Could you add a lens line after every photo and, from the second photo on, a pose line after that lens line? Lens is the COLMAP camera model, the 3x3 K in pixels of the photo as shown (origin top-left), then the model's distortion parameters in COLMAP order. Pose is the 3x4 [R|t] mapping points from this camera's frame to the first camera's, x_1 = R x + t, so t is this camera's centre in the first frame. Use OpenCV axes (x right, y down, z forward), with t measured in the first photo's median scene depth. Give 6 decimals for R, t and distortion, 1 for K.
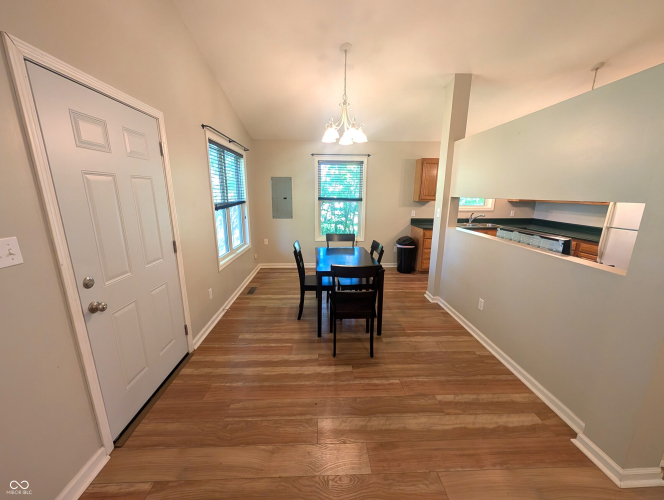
lens RADIAL K [[257.1, 0, 329.7], [0, 257.1, 250.9], [0, 0, 1]] dist [0.000215, 0.000044]
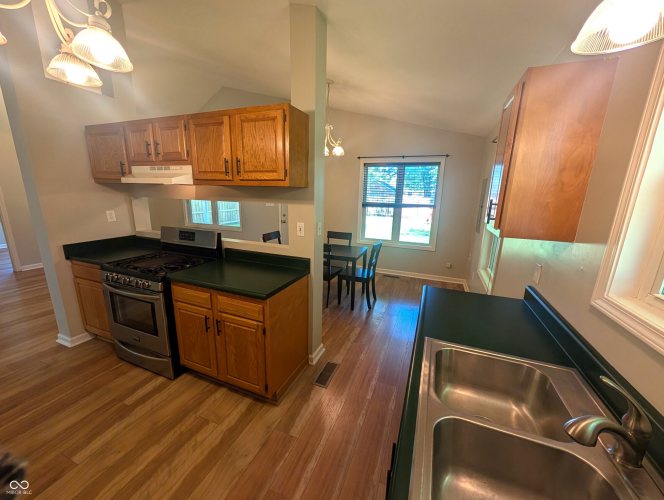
lens RADIAL K [[257.1, 0, 329.7], [0, 257.1, 250.9], [0, 0, 1]] dist [0.000215, 0.000044]
pose [[-0.409908, 0.194663, -0.891113, 1.131653], [-0.223635, 0.925694, 0.305088, -0.339531], [0.884287, 0.324342, -0.335916, 1.425083]]
